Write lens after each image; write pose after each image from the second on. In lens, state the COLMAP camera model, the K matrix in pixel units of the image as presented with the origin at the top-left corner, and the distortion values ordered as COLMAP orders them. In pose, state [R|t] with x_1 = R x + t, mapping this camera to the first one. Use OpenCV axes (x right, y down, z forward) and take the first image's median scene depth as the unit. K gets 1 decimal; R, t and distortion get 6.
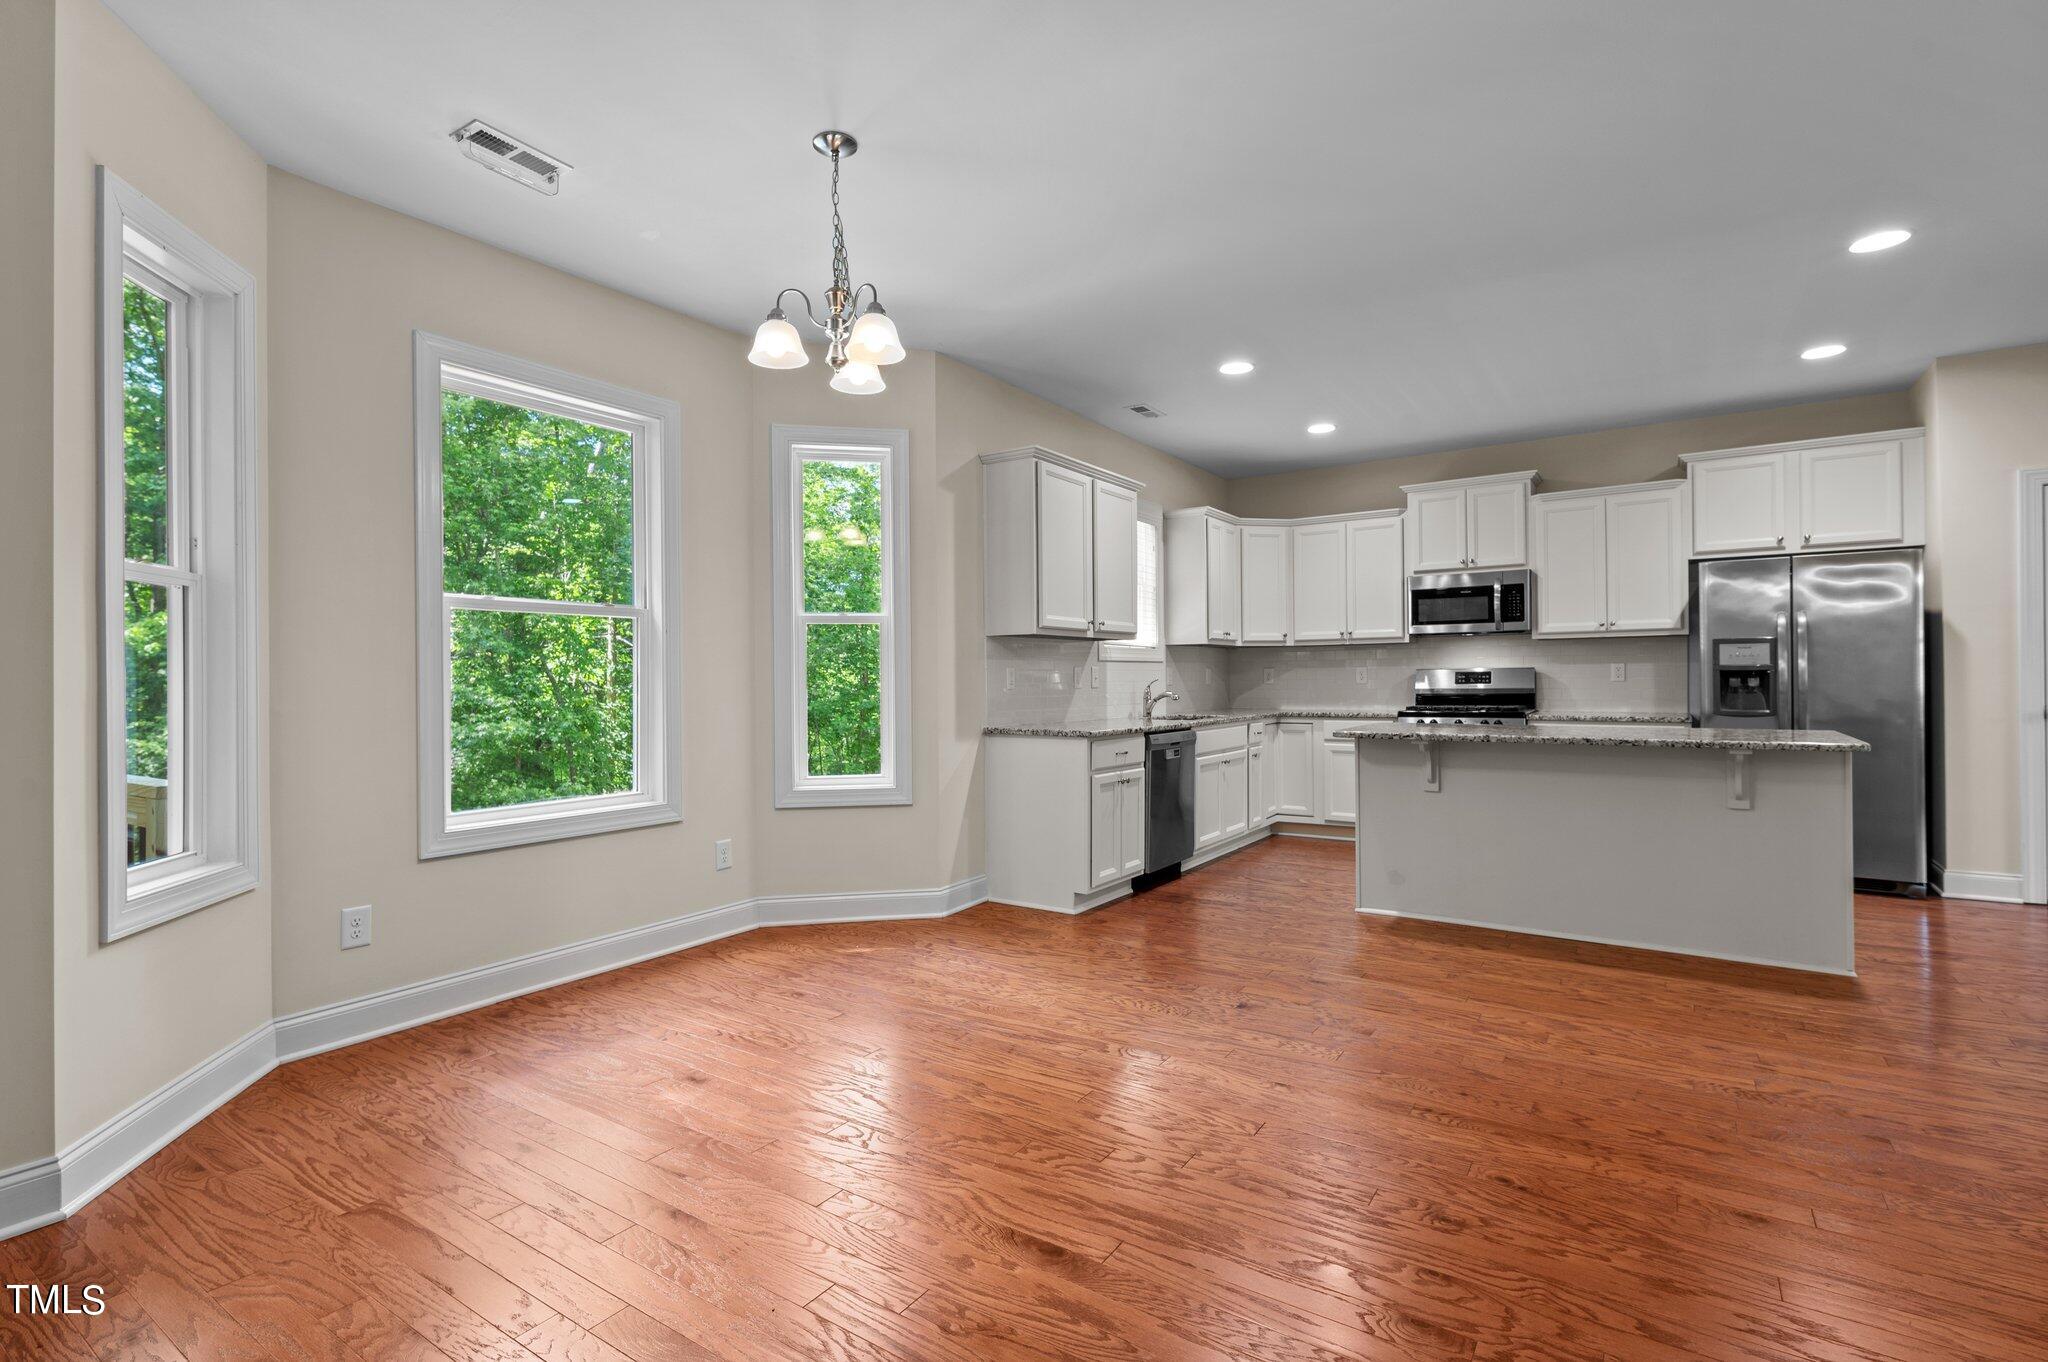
lens RADIAL K [[944.8, 0, 1003.7], [0, 944.8, 680.3], [0, 0, 1]] dist [0.001304, -0.004839]
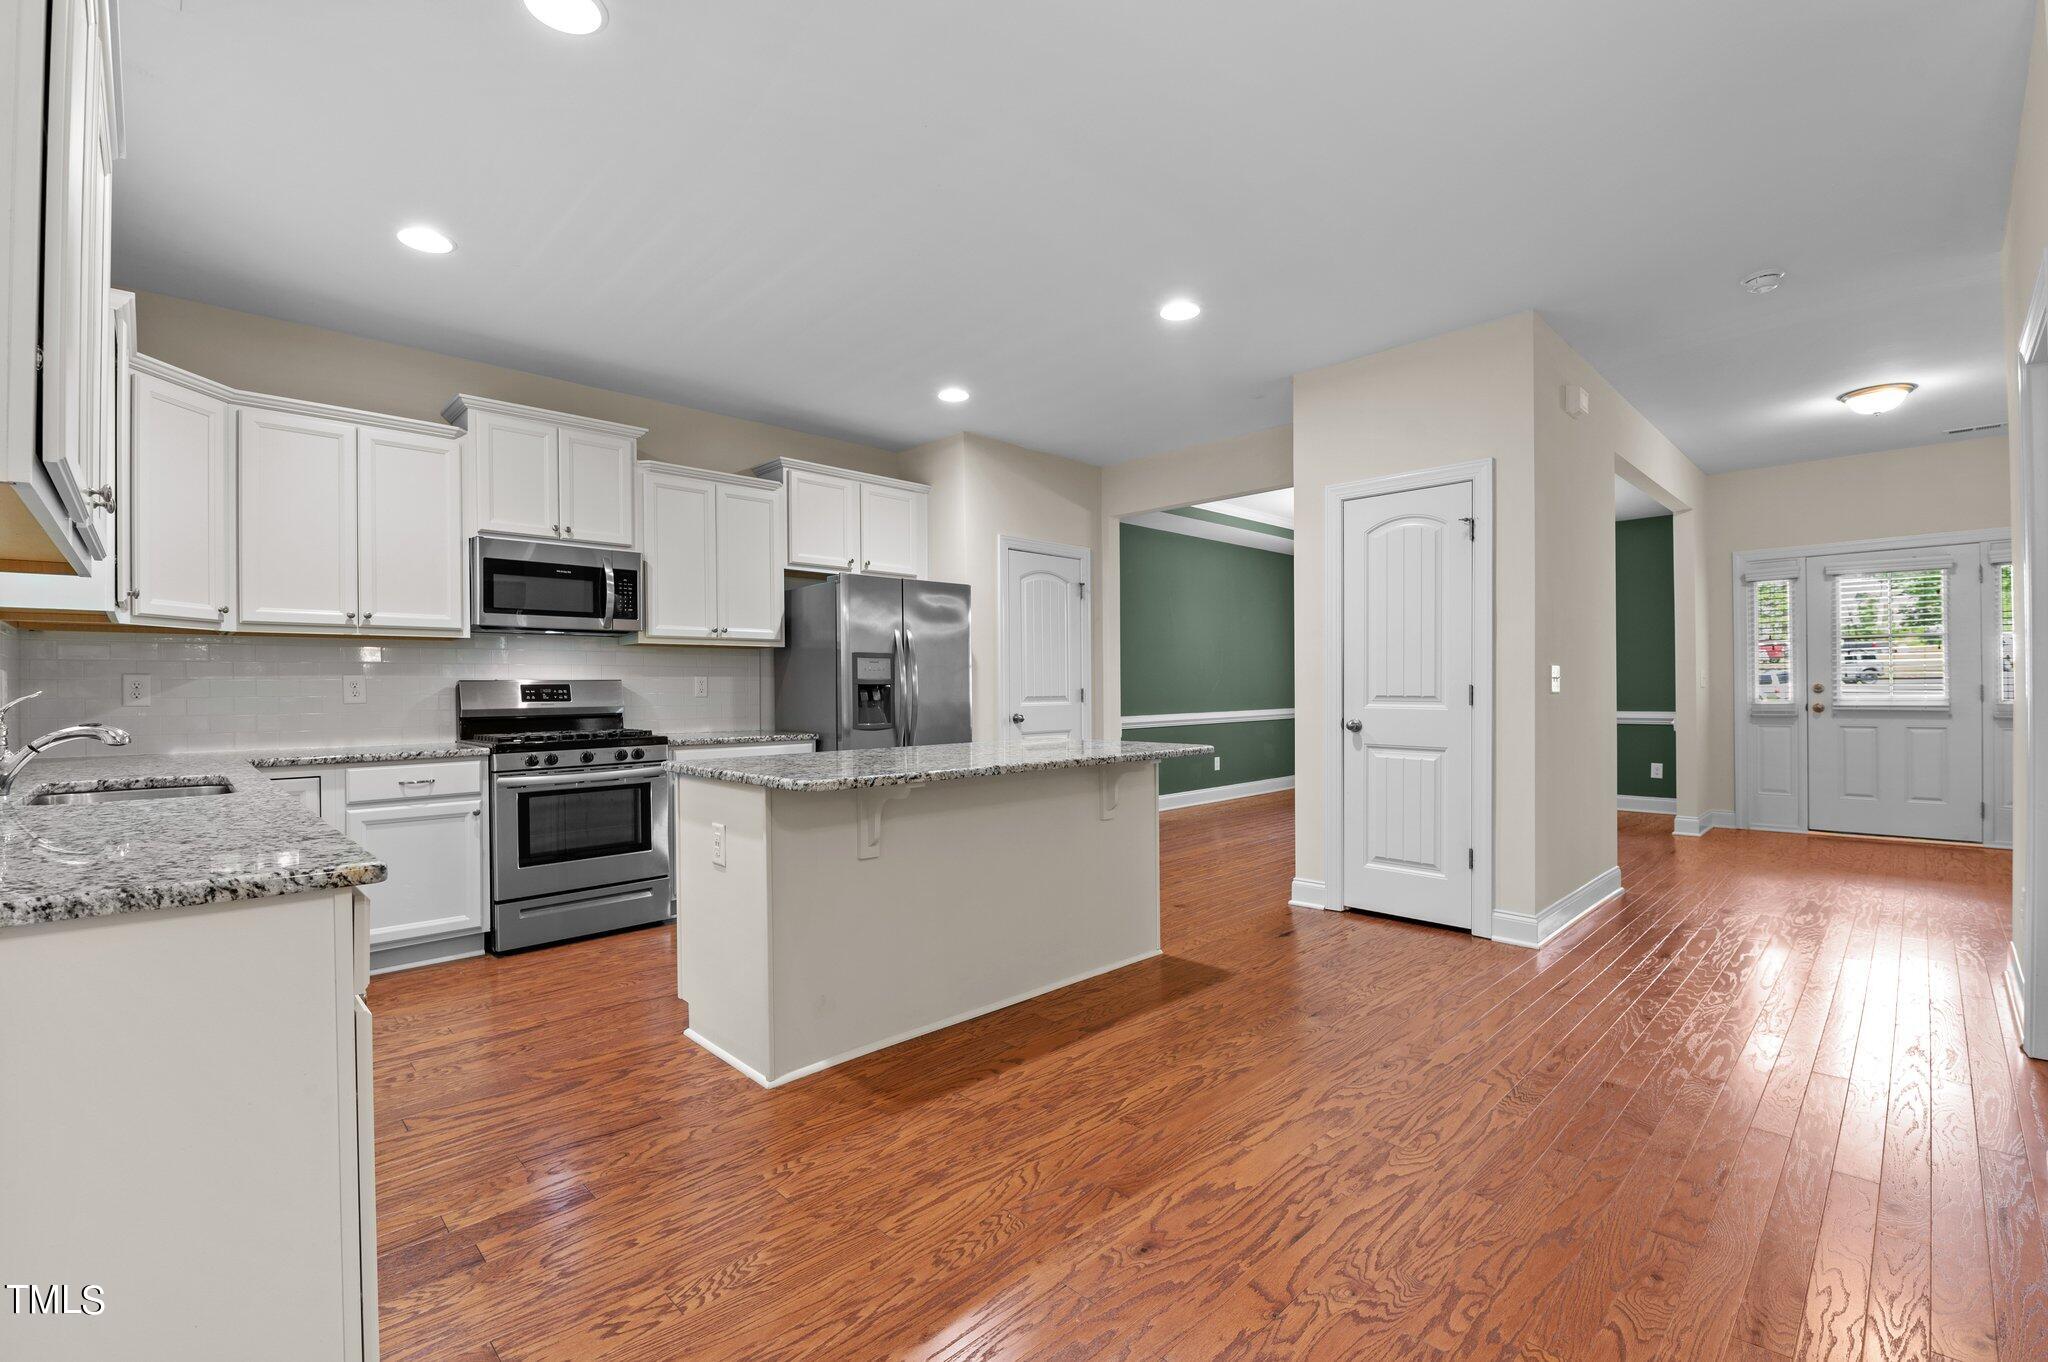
lens RADIAL K [[885.9, 0, 1014.6], [0, 885.9, 692.0], [0, 0, 1]] dist [-0.010809, -0.004732]
pose [[0.195448, 0.004432, 0.980704, -0.121369], [0.008088, 0.999948, -0.006131, 0.004673], [-0.980681, 0.009131, 0.195402, 0.688618]]
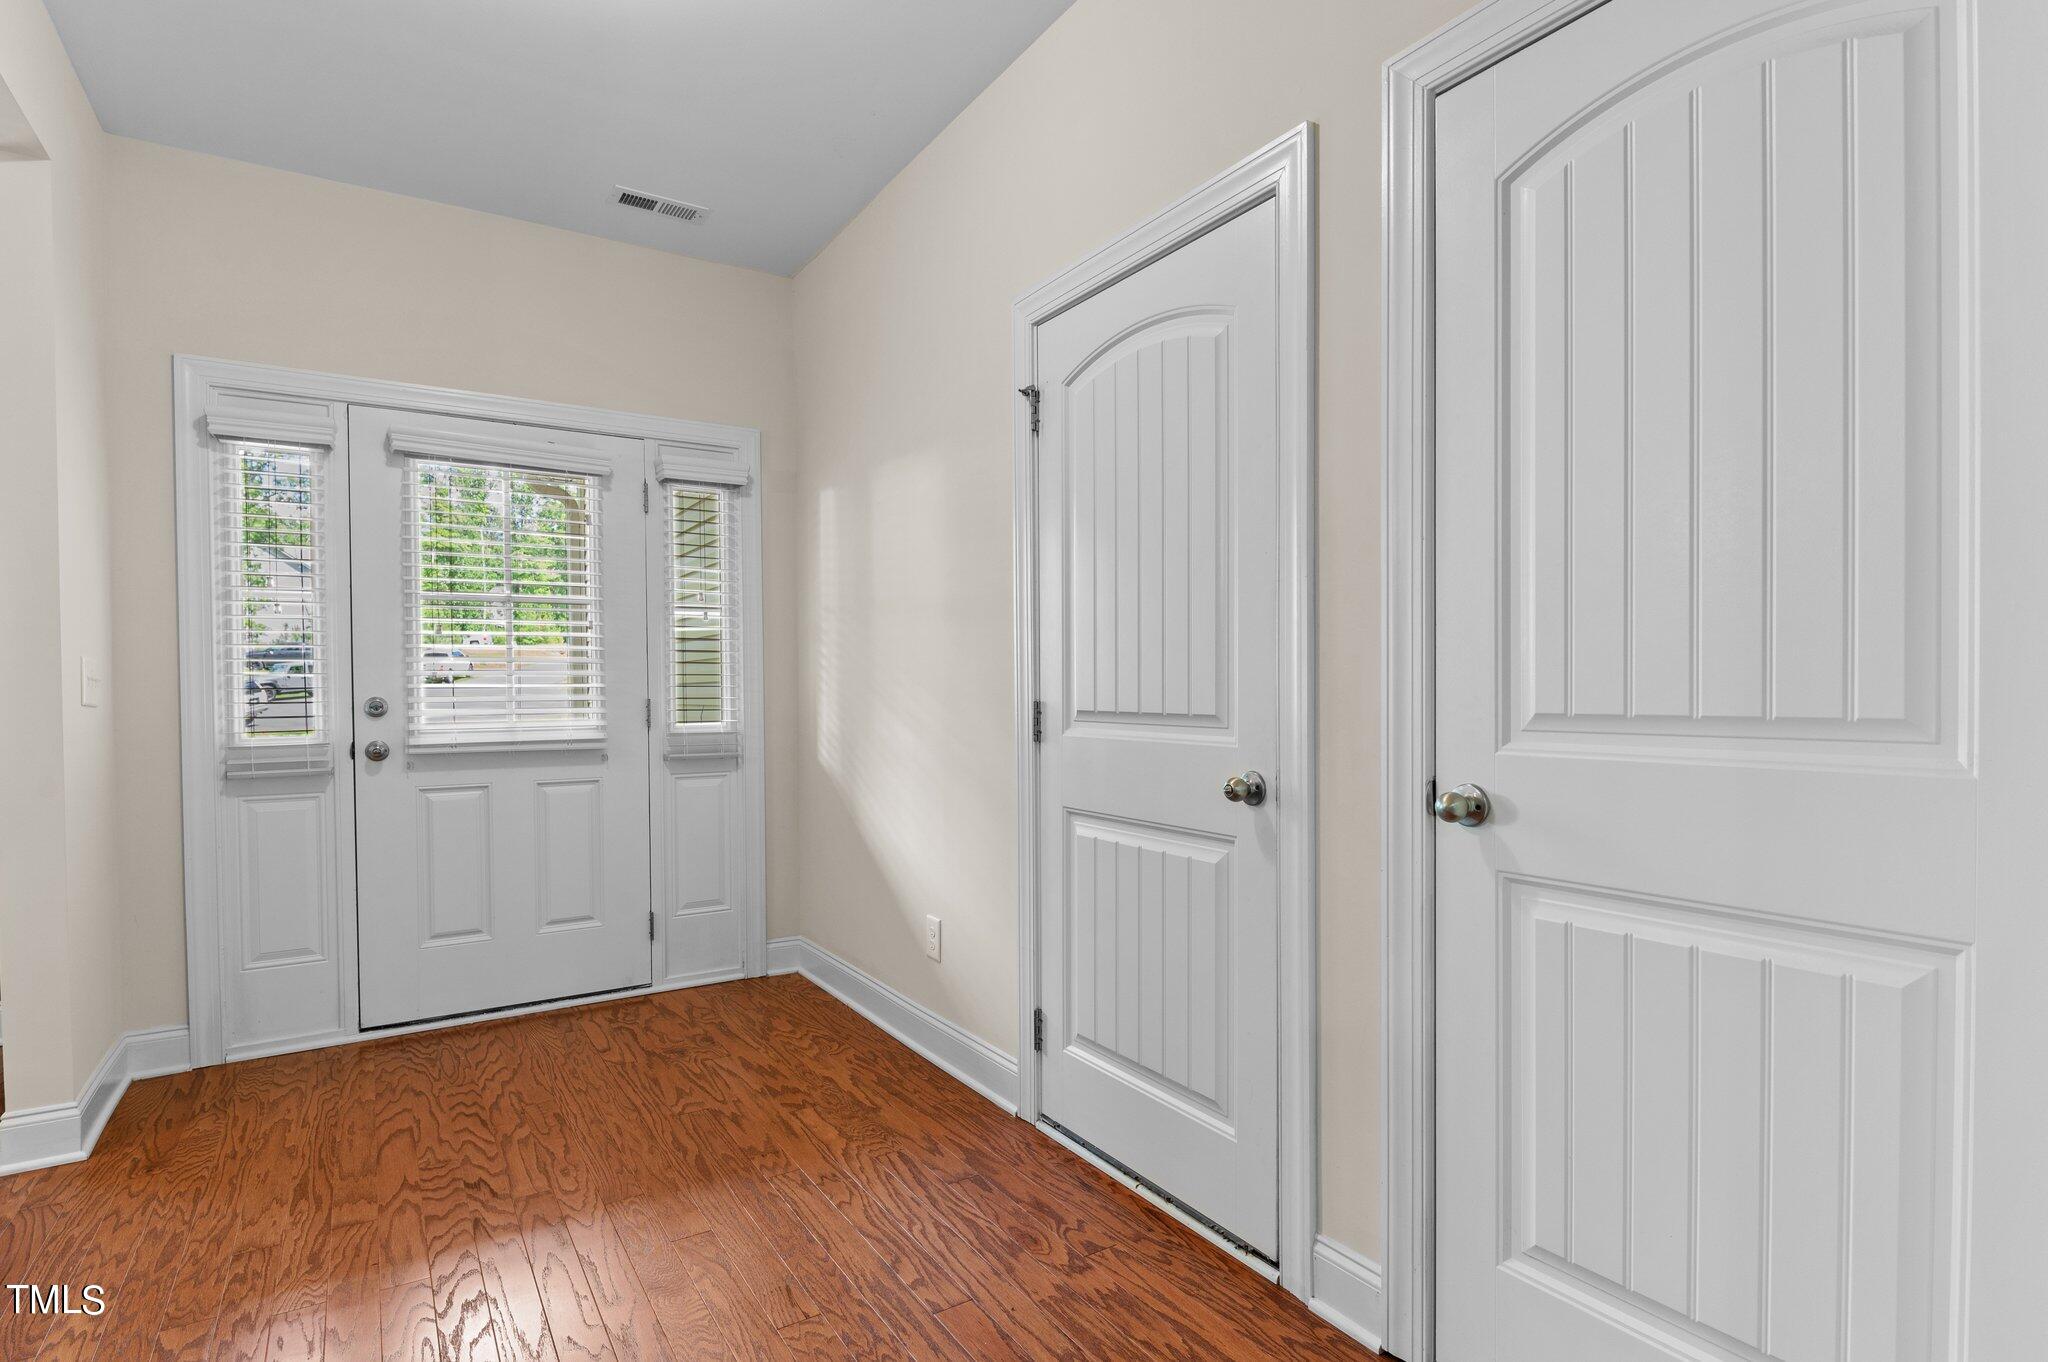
lens RADIAL K [[1014.3, 0, 1029.1], [0, 1014.3, 705.4], [0, 0, 1]] dist [-0.006104, -0.000953]
pose [[-0.935528, 0.008851, 0.353142, 0.728444], [0.014621, 0.999800, 0.013675, -0.002577], [-0.352950, 0.017957, -0.935470, 0.253246]]
